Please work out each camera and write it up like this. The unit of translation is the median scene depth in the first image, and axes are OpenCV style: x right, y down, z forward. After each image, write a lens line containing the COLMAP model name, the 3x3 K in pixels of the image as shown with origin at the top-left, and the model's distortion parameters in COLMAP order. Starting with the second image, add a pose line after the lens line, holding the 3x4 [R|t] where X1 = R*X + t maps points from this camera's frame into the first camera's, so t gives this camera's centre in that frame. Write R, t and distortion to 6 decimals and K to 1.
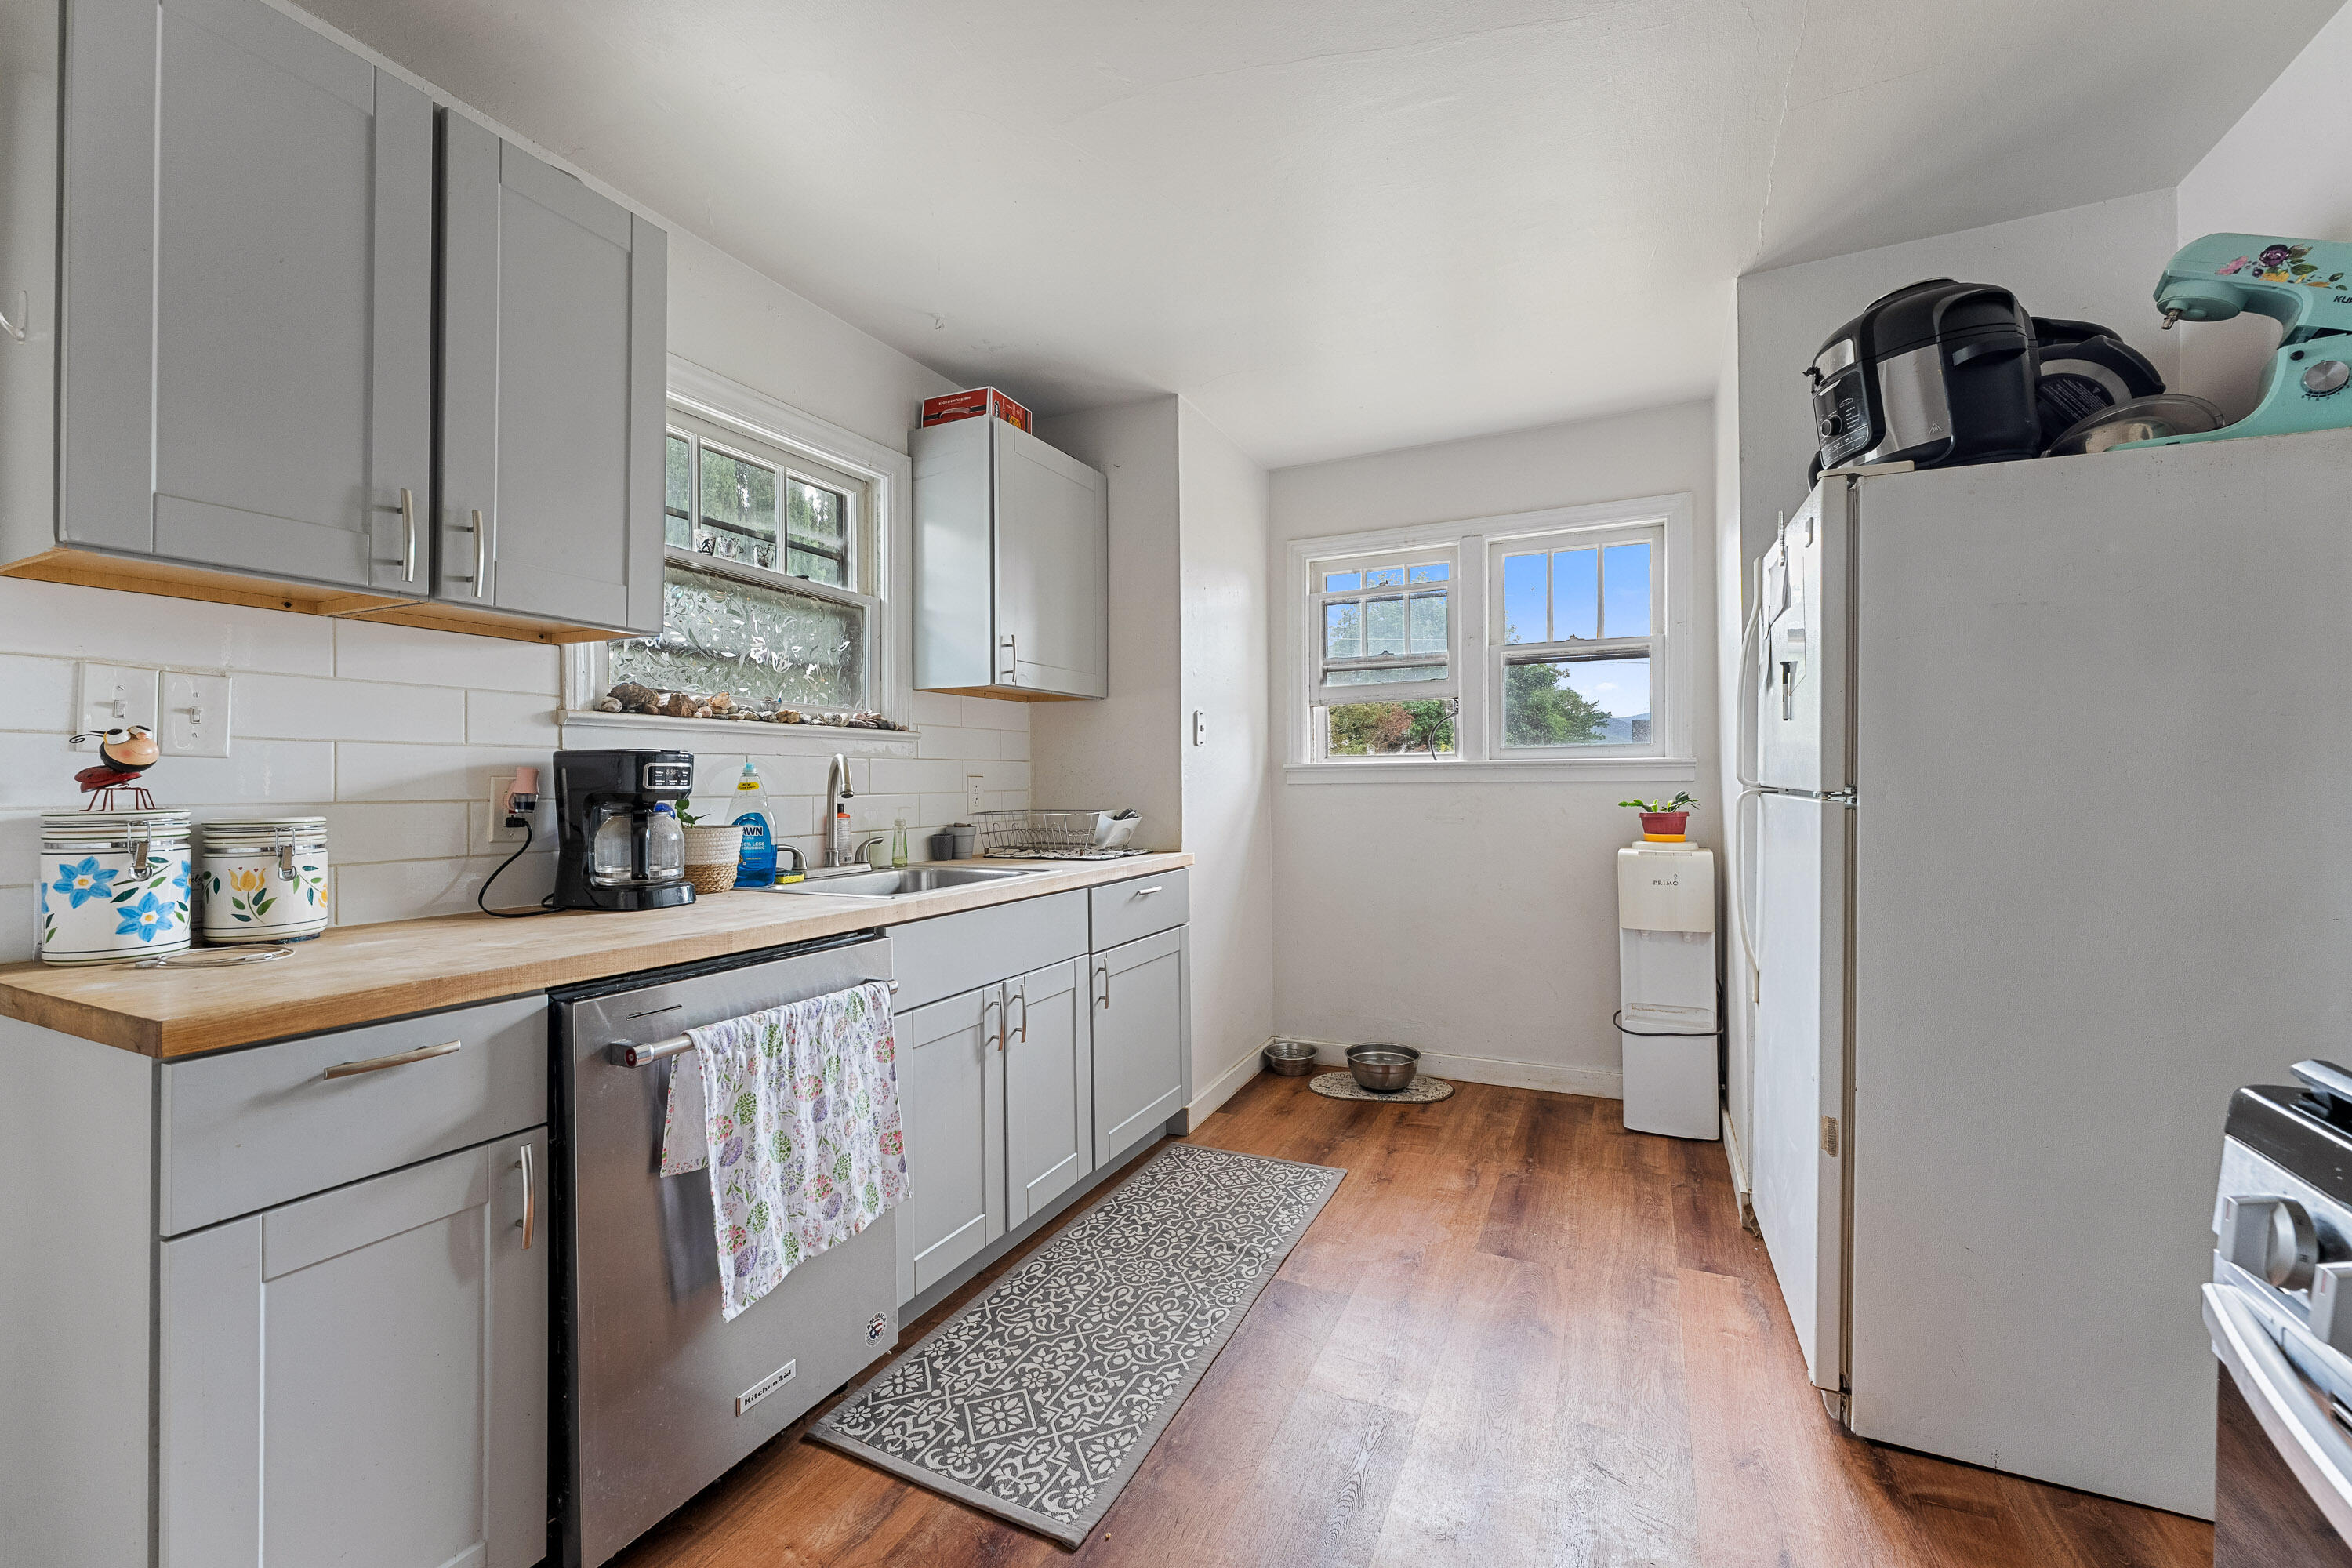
lens RADIAL K [[944.7, 0, 1167.0], [0, 944.7, 772.9], [0, 0, 1]] dist [-0.000764, -0.000044]
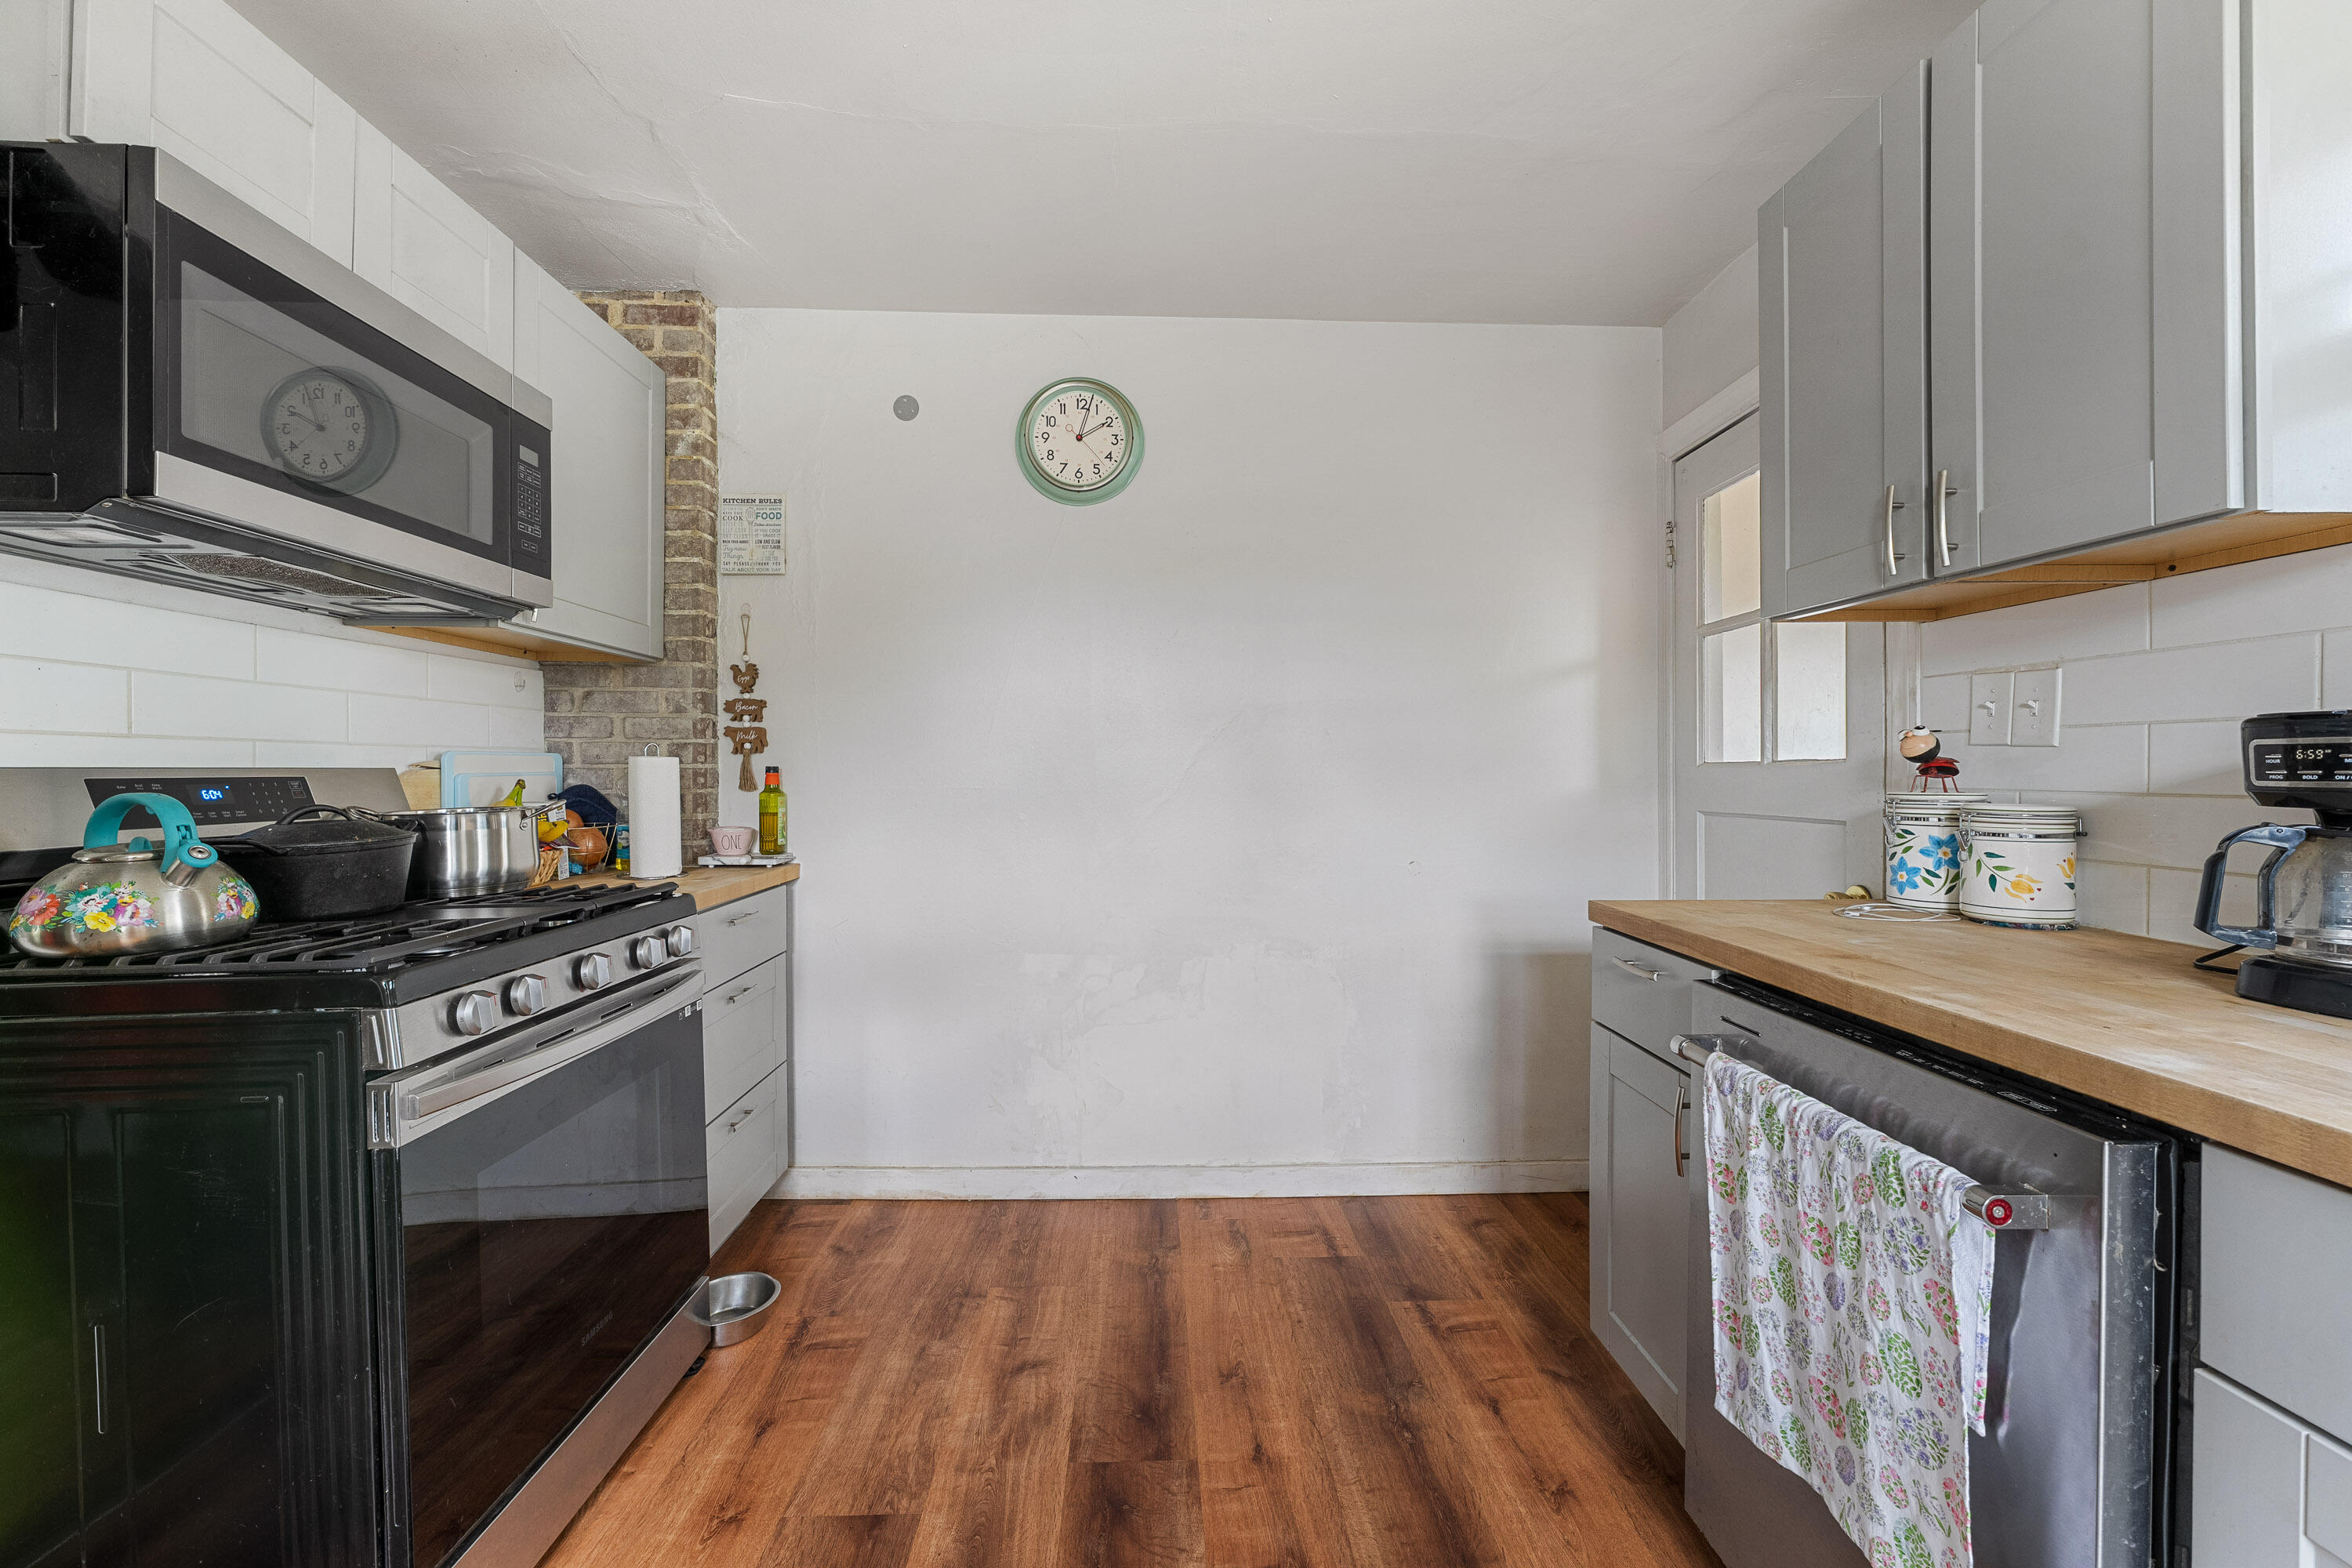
lens RADIAL K [[944.7, 0, 1170.3], [0, 944.7, 787.3], [0, 0, 1]] dist [-0.000764, -0.000044]
pose [[-0.887825, 0.012986, -0.459998, 0.346600], [0.010347, 0.999912, 0.008259, 0.010638], [0.460065, 0.002573, -0.887881, 1.499328]]
